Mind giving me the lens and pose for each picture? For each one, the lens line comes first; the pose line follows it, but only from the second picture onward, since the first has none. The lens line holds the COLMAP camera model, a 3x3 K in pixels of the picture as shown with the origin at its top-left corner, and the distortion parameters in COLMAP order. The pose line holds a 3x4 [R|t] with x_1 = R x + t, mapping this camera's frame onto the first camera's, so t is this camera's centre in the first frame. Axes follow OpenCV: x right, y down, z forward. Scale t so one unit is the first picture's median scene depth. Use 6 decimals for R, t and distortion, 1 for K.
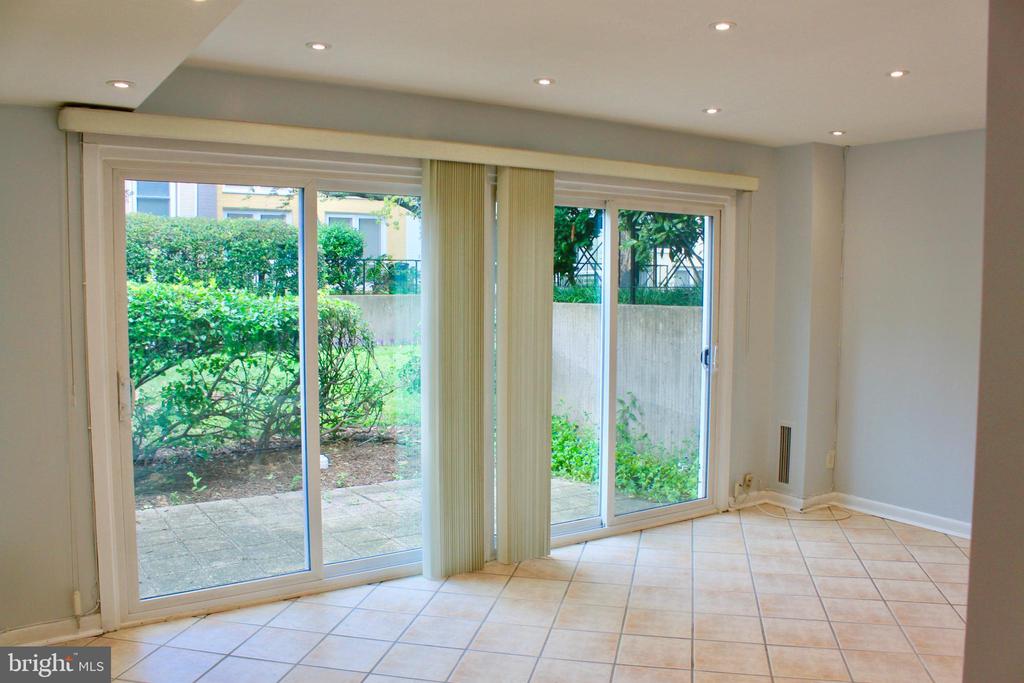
lens RADIAL K [[838.9, 0, 489.5], [0, 838.9, 345.3], [0, 0, 1]] dist [-0.170259, 0.164323]
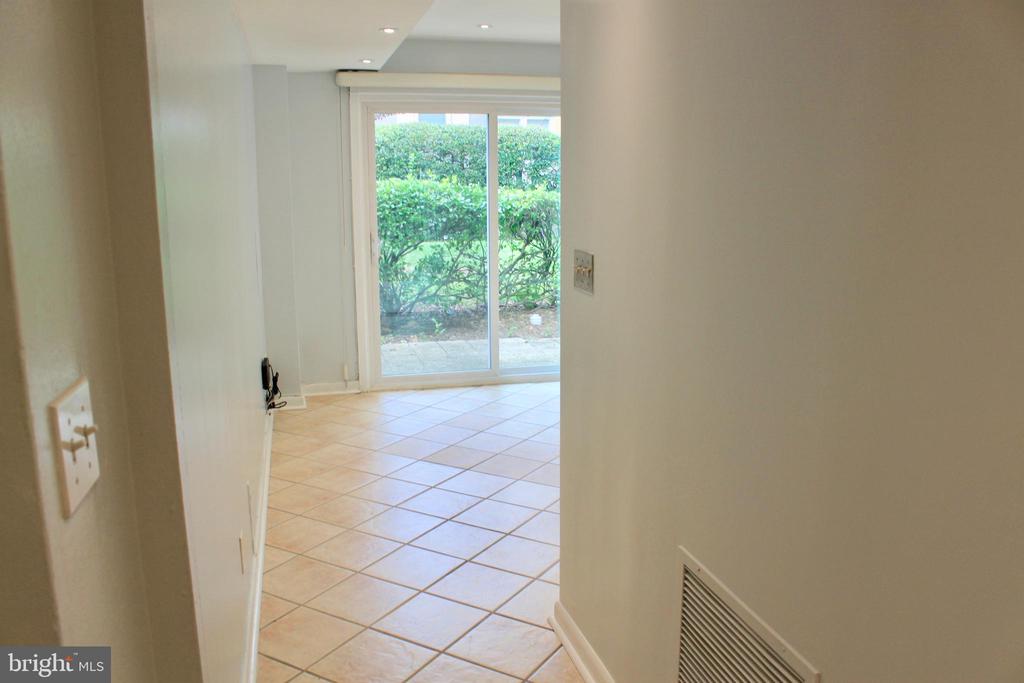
lens RADIAL K [[838.9, 0, 489.5], [0, 838.9, 345.3], [0, 0, 1]] dist [-0.170259, 0.164323]
pose [[0.943274, 0.055819, -0.327288, 0.190394], [-0.016769, 0.992518, 0.120945, 0.029467], [0.331590, -0.108596, 0.937153, -0.296328]]
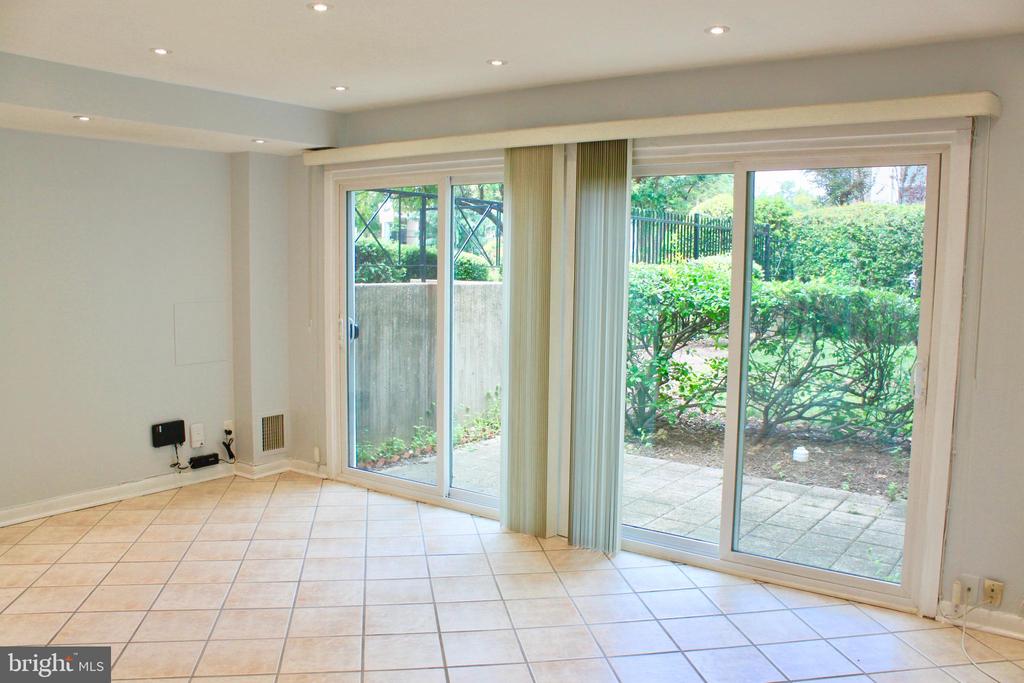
lens RADIAL K [[838.9, 0, 489.5], [0, 838.9, 345.3], [0, 0, 1]] dist [-0.170259, 0.164323]
pose [[0.371177, 0.092436, -0.923950, 0.661961], [-0.083927, 0.994300, 0.065758, -0.022793], [0.924762, 0.053137, 0.376819, 0.392222]]
